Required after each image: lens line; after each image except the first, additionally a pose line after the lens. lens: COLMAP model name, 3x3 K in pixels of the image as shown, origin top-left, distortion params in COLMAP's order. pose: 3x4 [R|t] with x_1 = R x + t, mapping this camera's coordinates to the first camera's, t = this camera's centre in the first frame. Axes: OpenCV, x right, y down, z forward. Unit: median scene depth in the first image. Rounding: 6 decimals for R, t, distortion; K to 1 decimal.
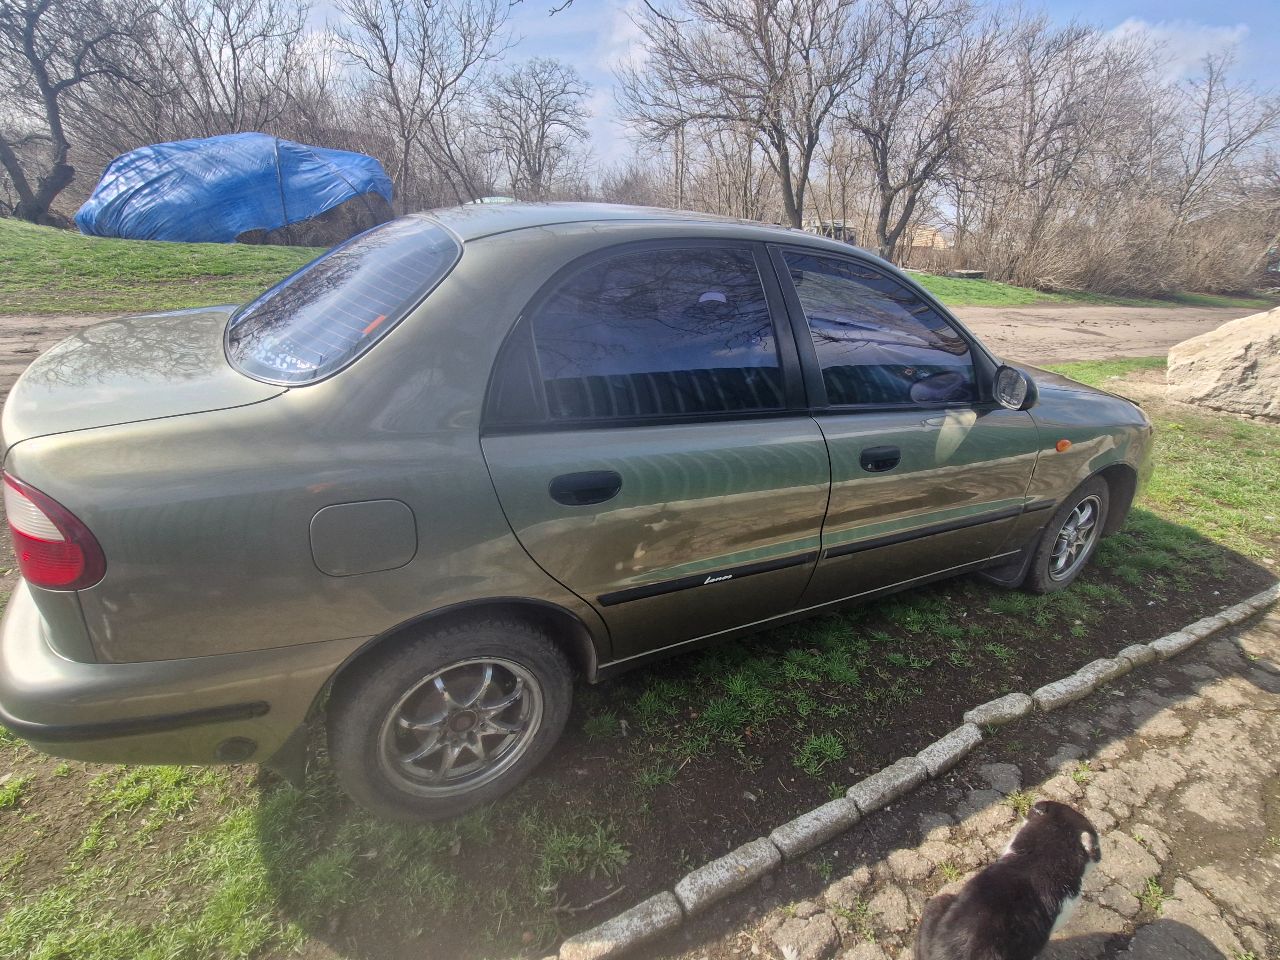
lens RADIAL K [[634.8, 0, 642.9], [0, 634.8, 475.7], [0, 0, 1]] dist [0.000169, -0.002473]
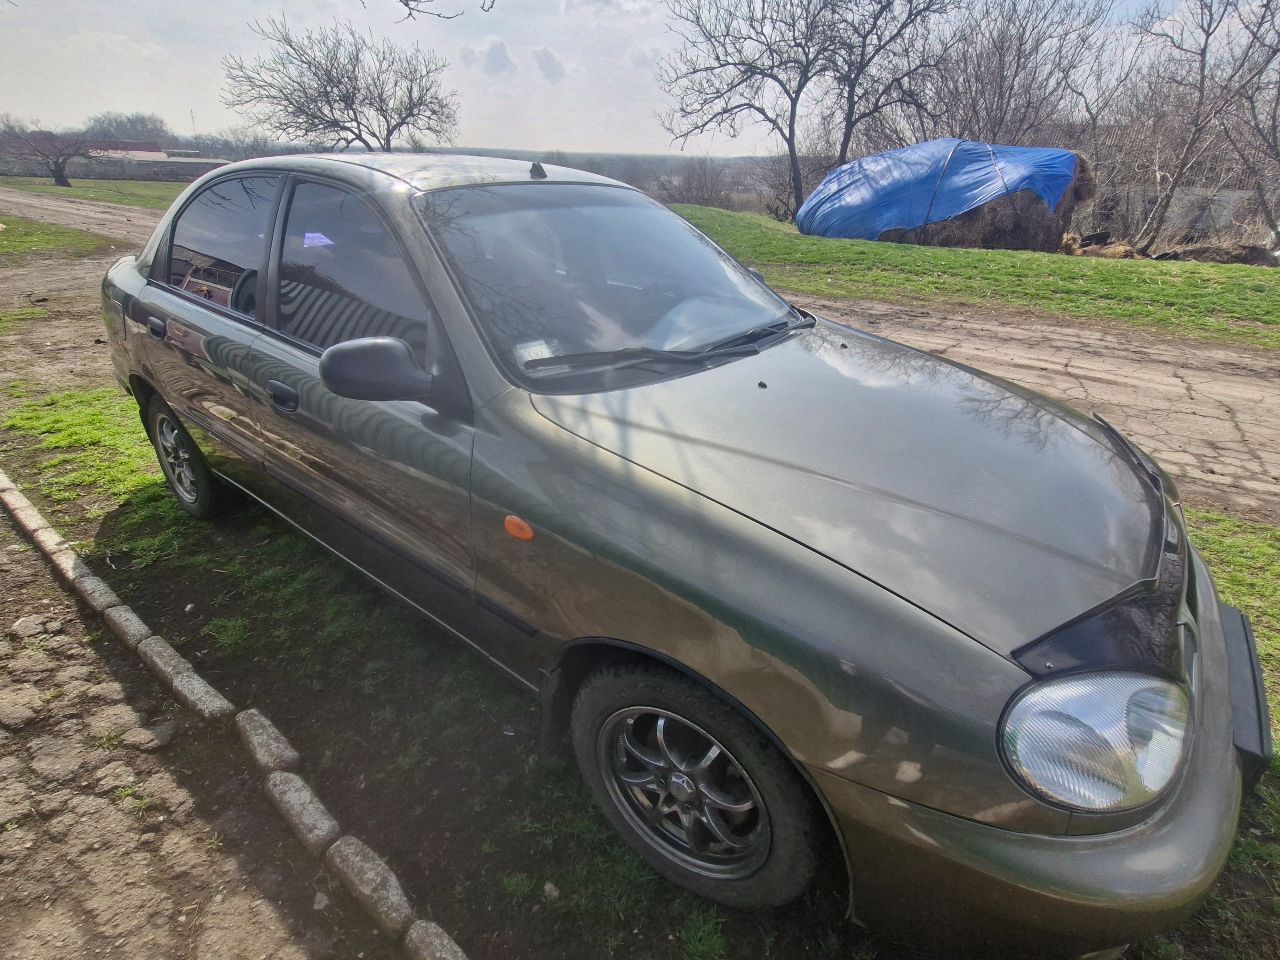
lens RADIAL K [[634.8, 0, 639.8], [0, 634.8, 474.4], [0, 0, 1]] dist [0.000169, -0.002473]
pose [[0.412225, 0.332770, -0.848136, 1.365506], [-0.351608, 0.916900, 0.188856, -0.271269], [0.840501, 0.220360, 0.494974, 0.947805]]
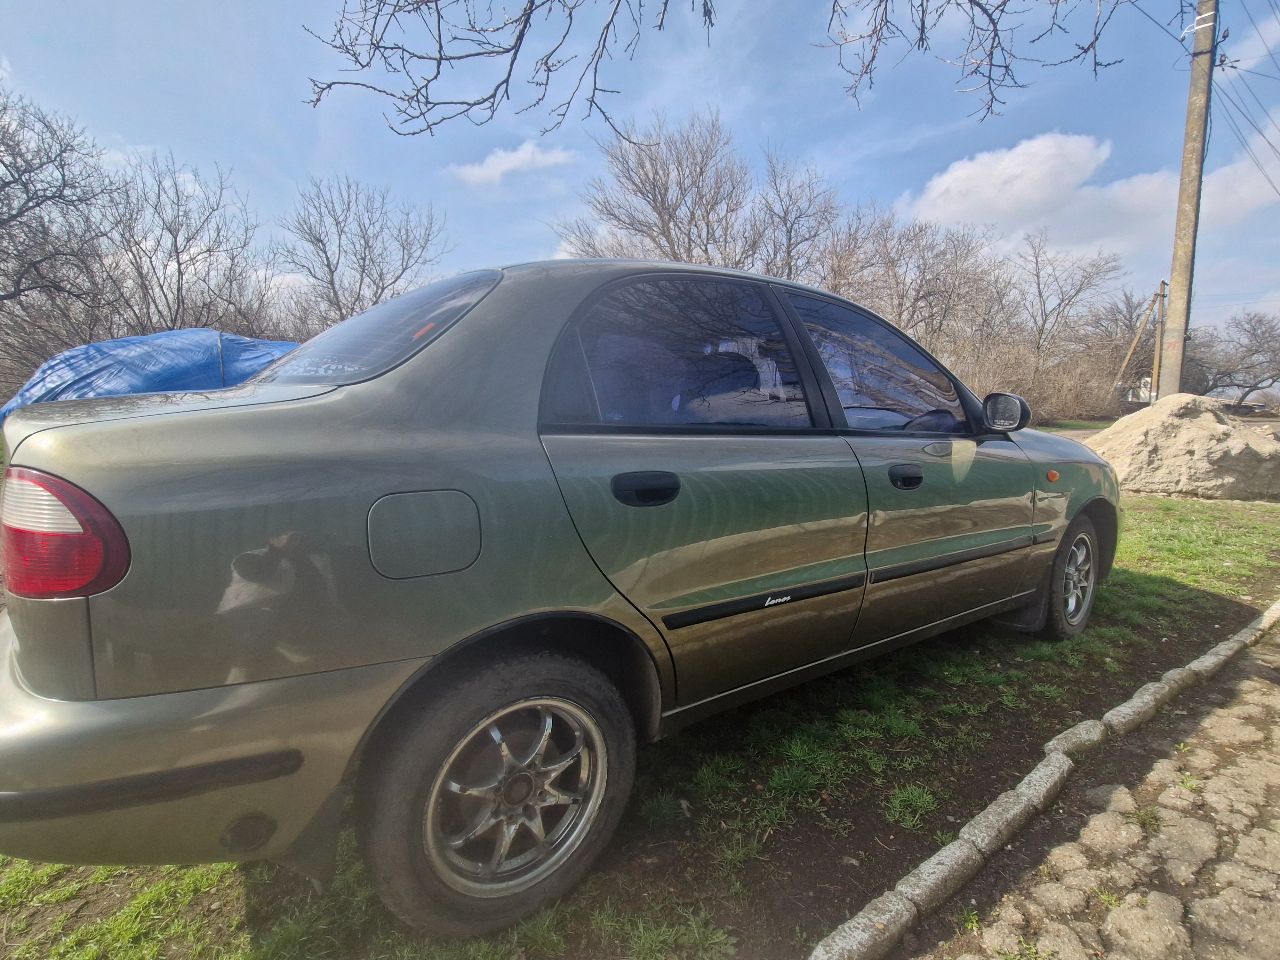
lens RADIAL K [[634.8, 0, 641.7], [0, 634.8, 475.8], [0, 0, 1]] dist [0.000169, -0.002473]
pose [[0.990978, -0.079916, 0.107592, -0.141418], [0.105406, 0.960546, -0.257375, 0.175459], [-0.082779, 0.266394, 0.960303, 0.059920]]
